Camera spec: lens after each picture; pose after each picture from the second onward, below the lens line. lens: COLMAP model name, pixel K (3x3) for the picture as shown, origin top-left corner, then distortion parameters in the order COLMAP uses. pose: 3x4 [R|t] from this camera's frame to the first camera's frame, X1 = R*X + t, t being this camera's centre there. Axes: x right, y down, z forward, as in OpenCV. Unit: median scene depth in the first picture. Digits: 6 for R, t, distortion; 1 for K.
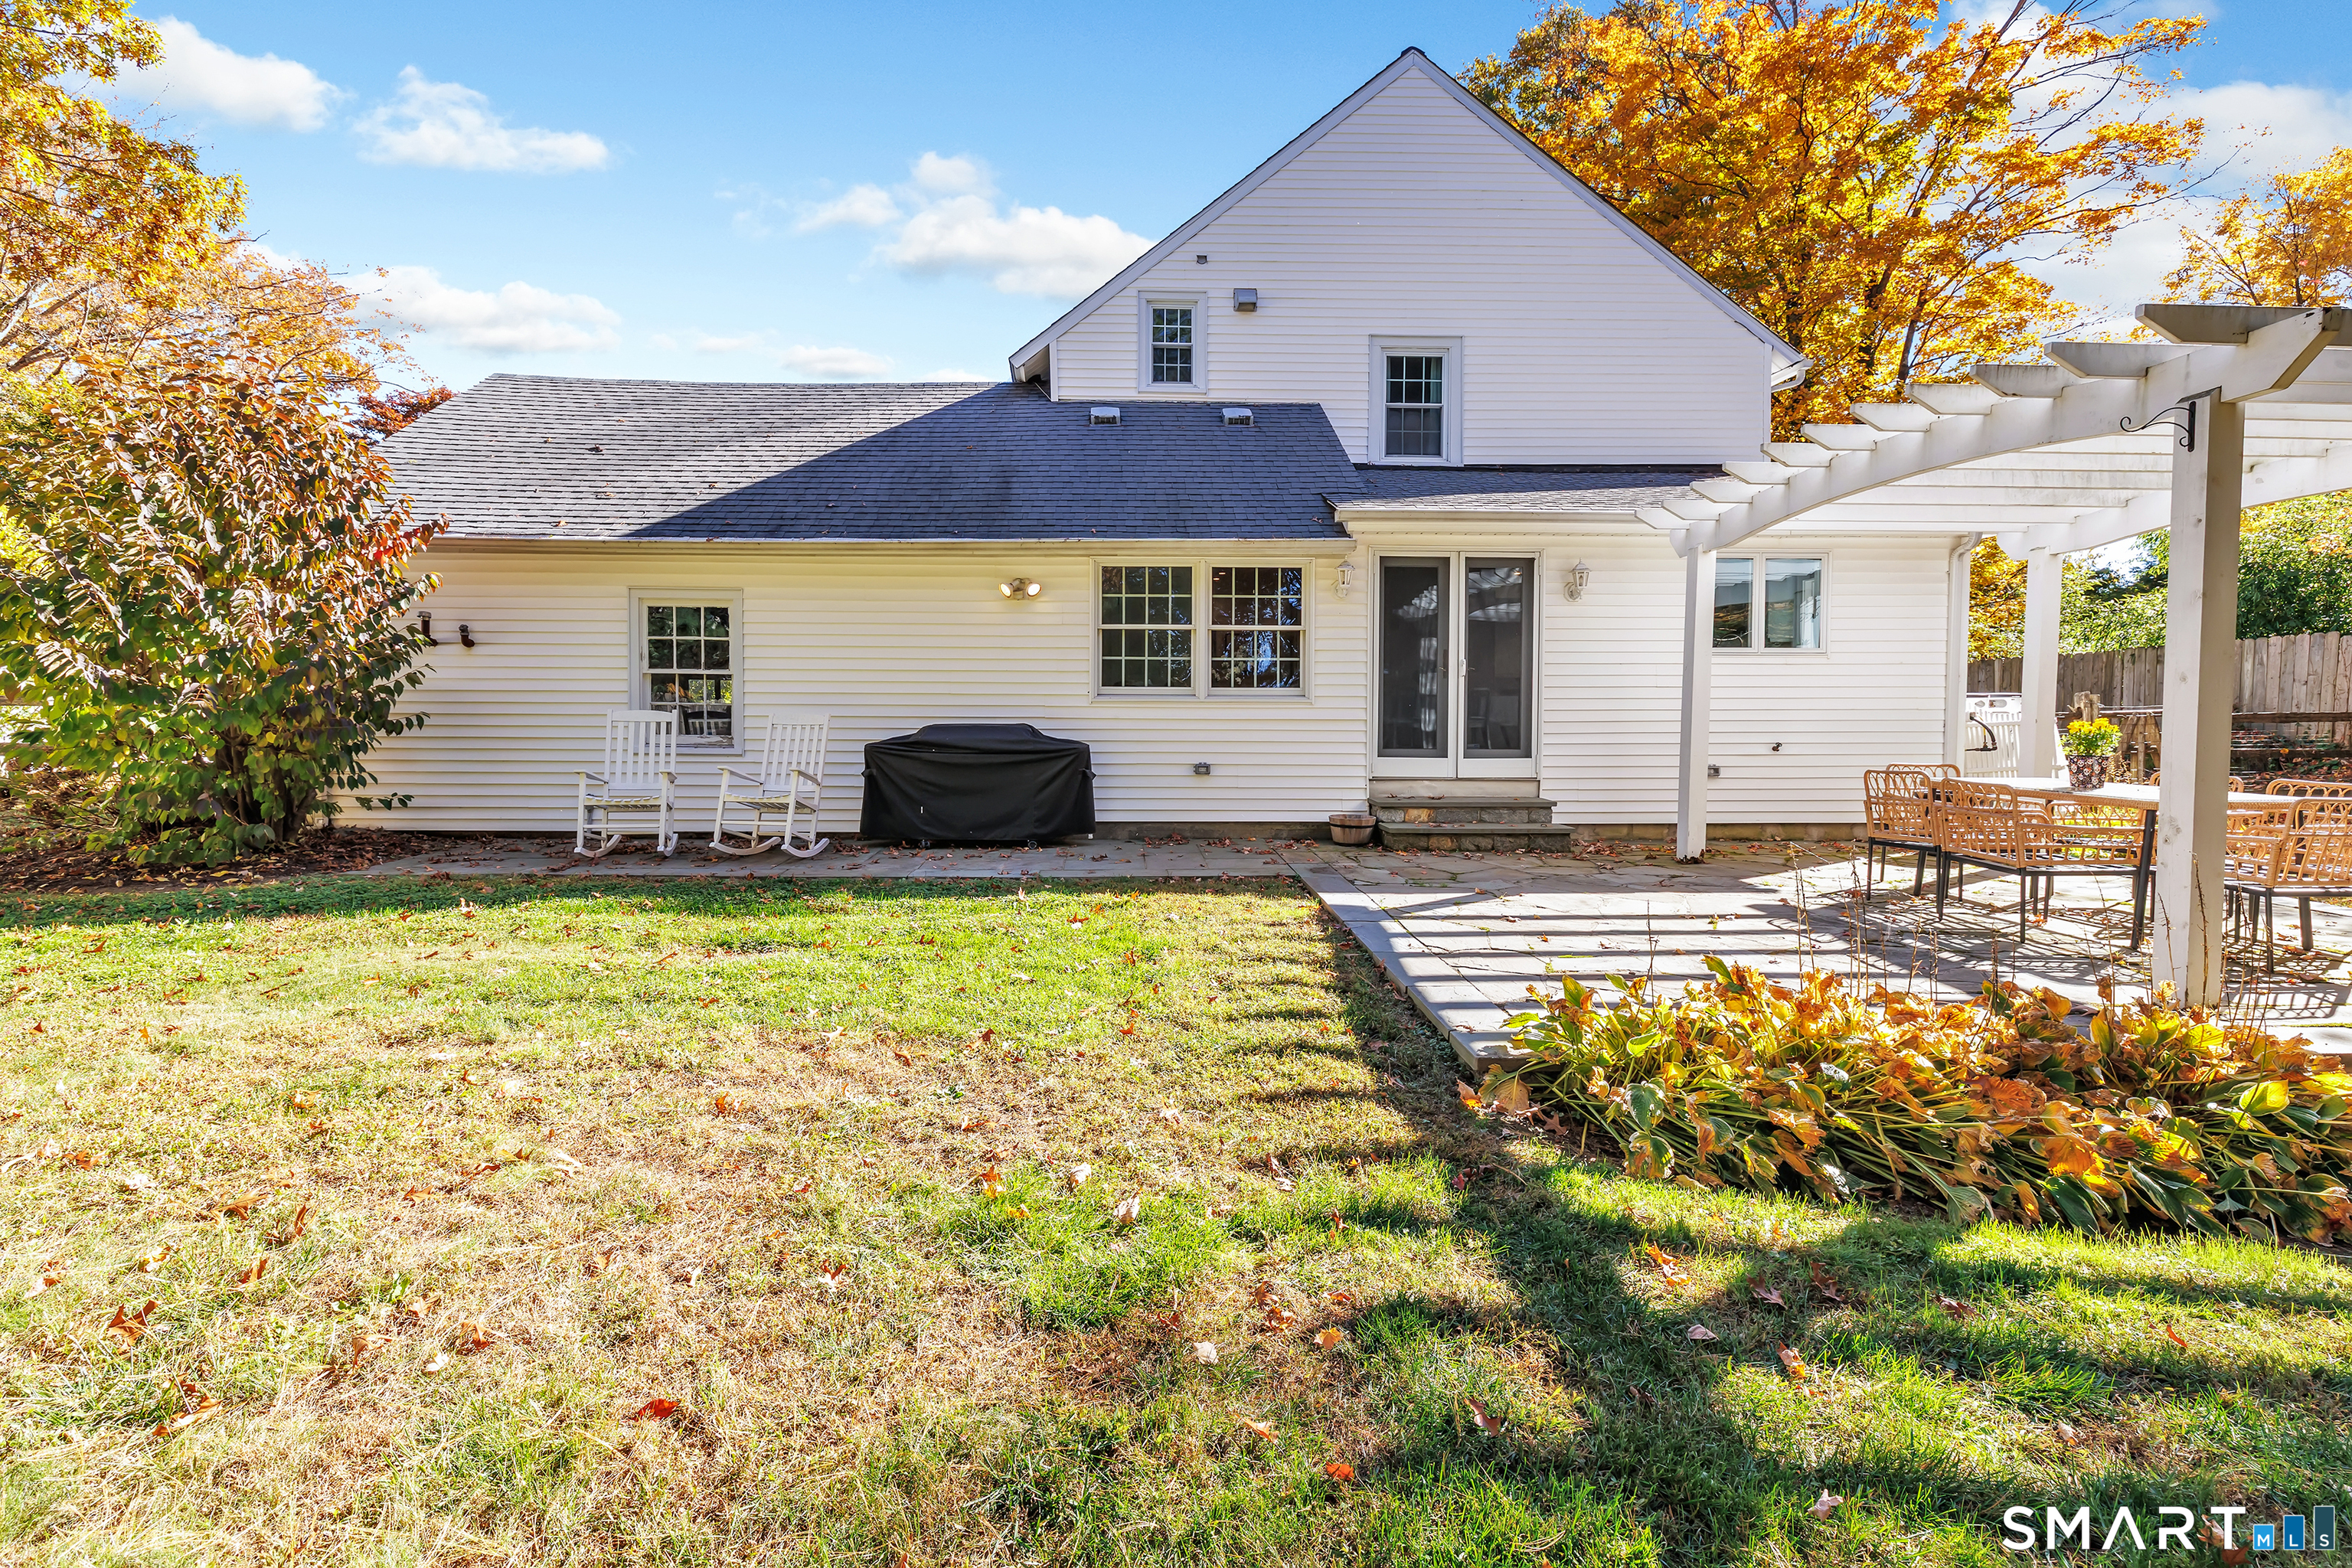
lens RADIAL K [[1124.3, 0, 1109.9], [0, 1124.3, 728.0], [0, 0, 1]] dist [0.000154, 0.000818]
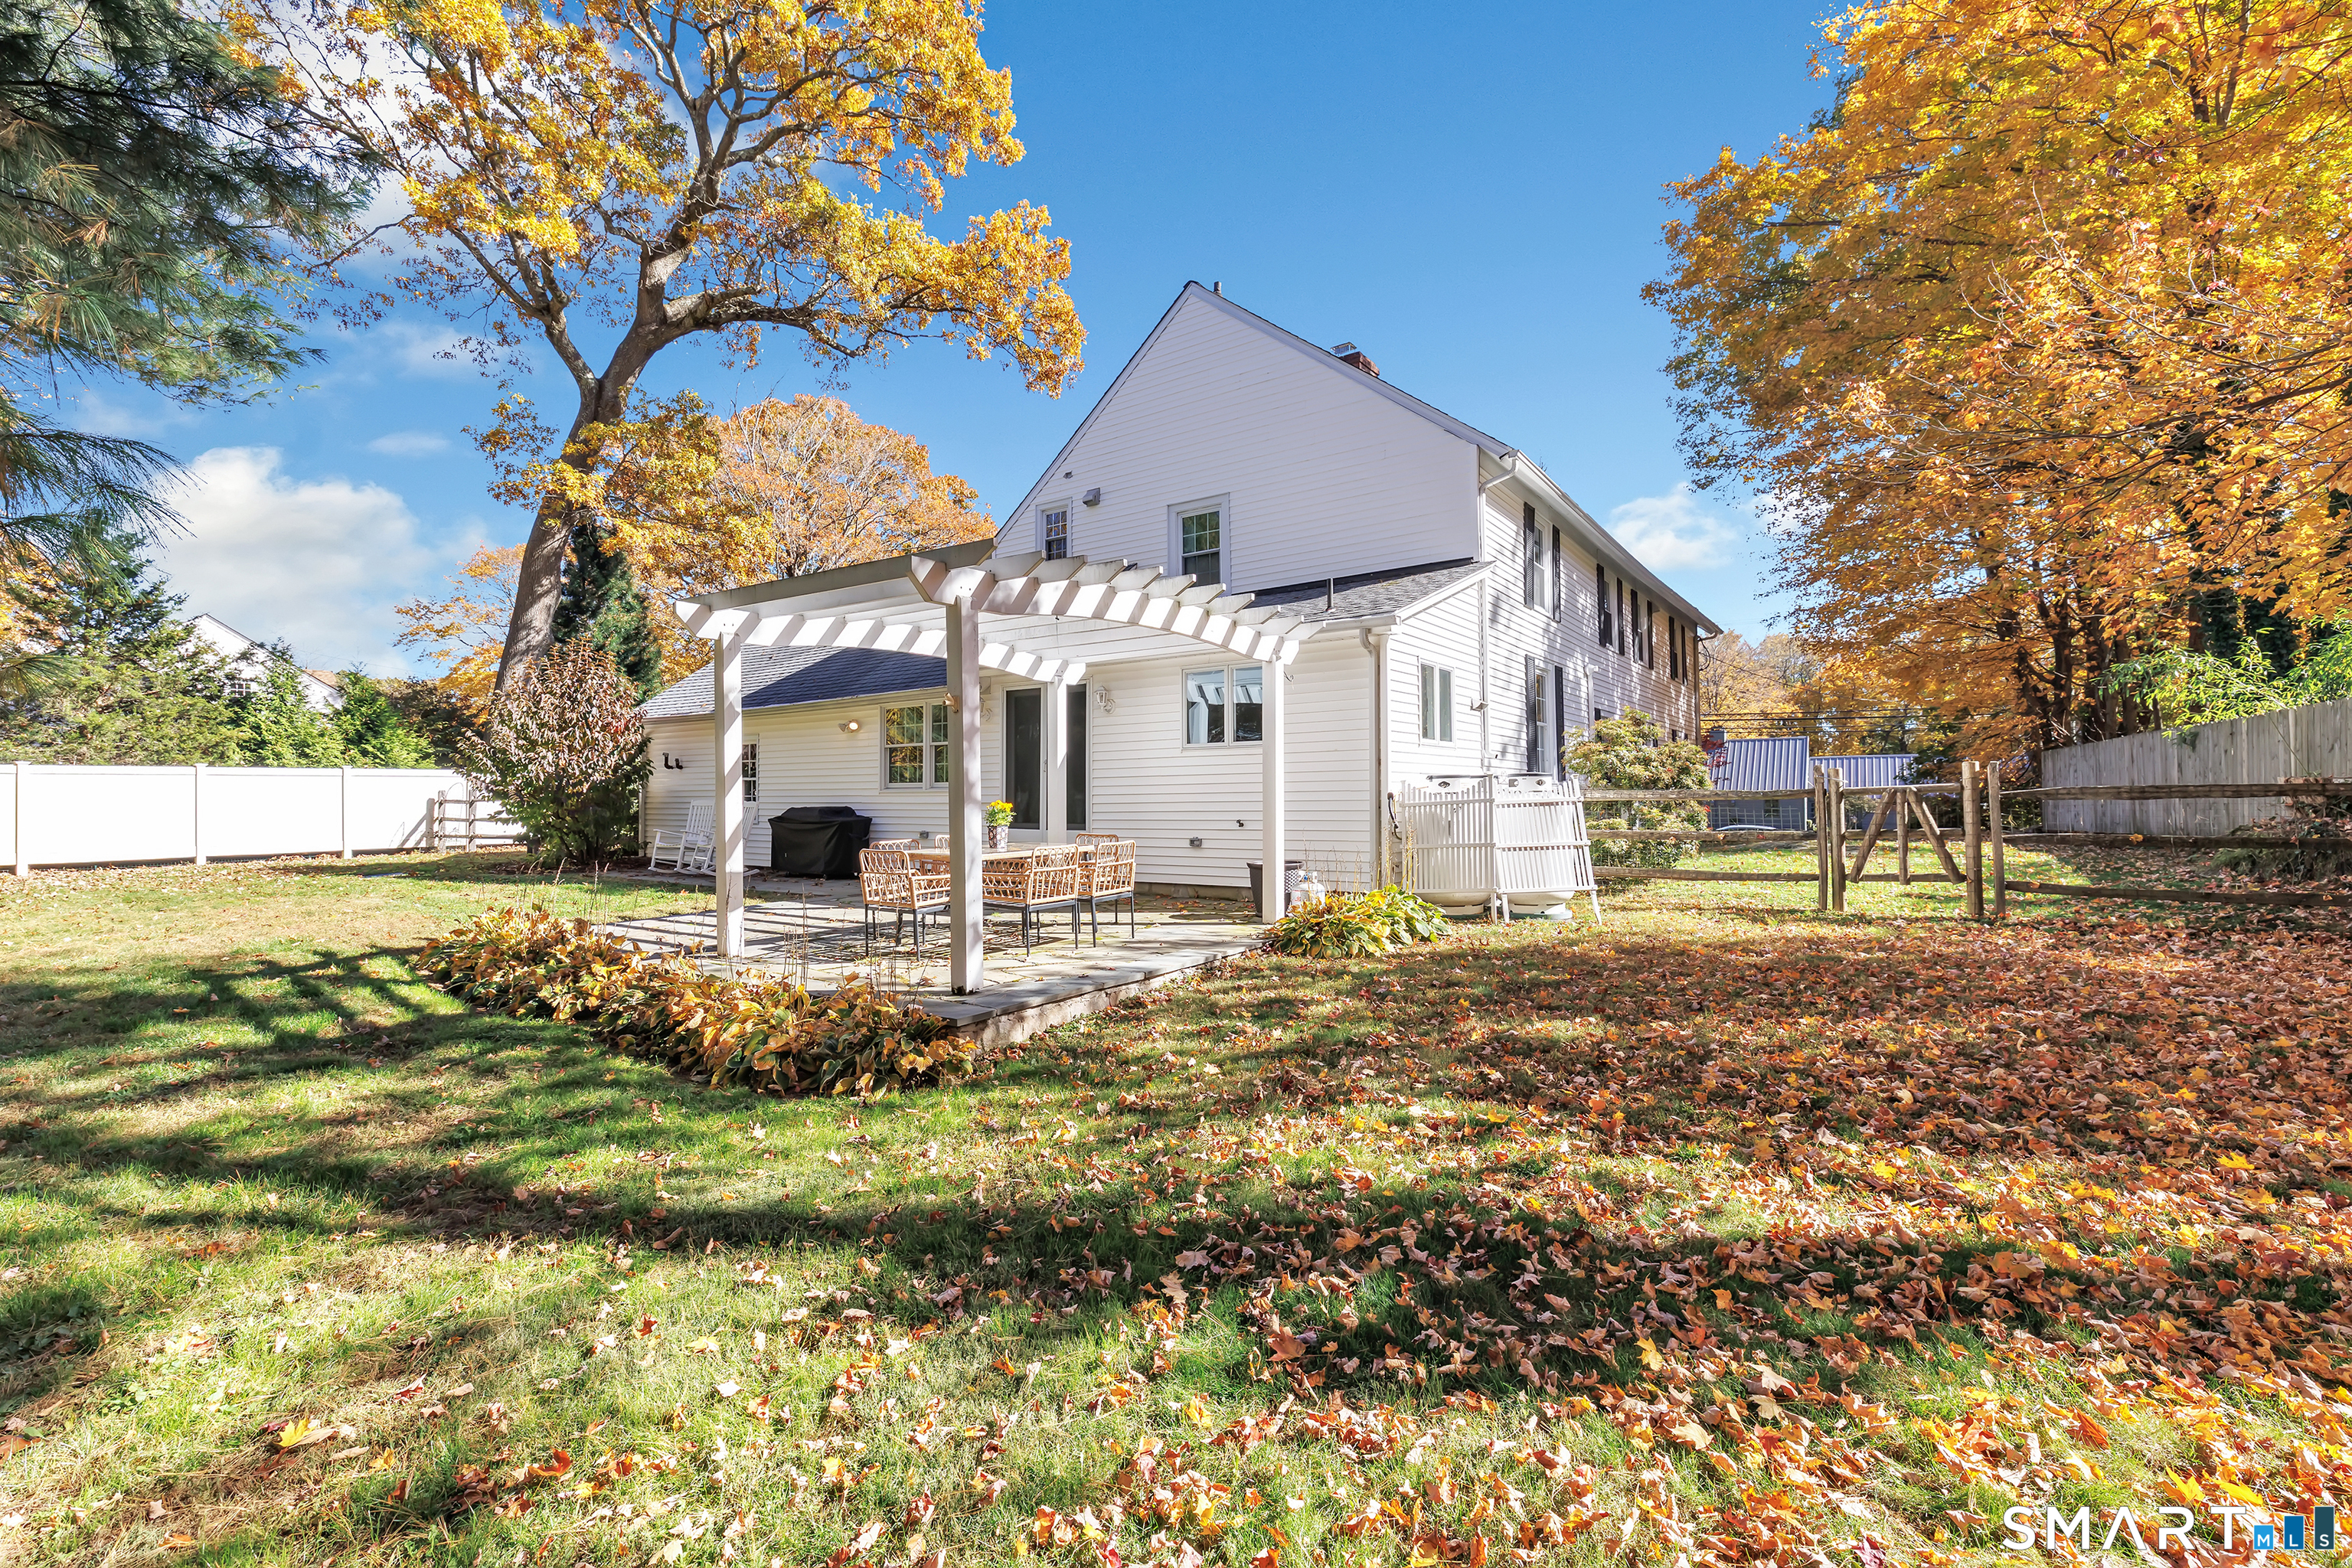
lens RADIAL K [[1124.3, 0, 1109.9], [0, 1124.3, 728.0], [0, 0, 1]] dist [0.000154, 0.000818]
pose [[0.741915, -0.050789, -0.668567, 1.291782], [0.000289, 0.997151, -0.075429, 0.005727], [0.670494, 0.055768, 0.739816, 0.014121]]
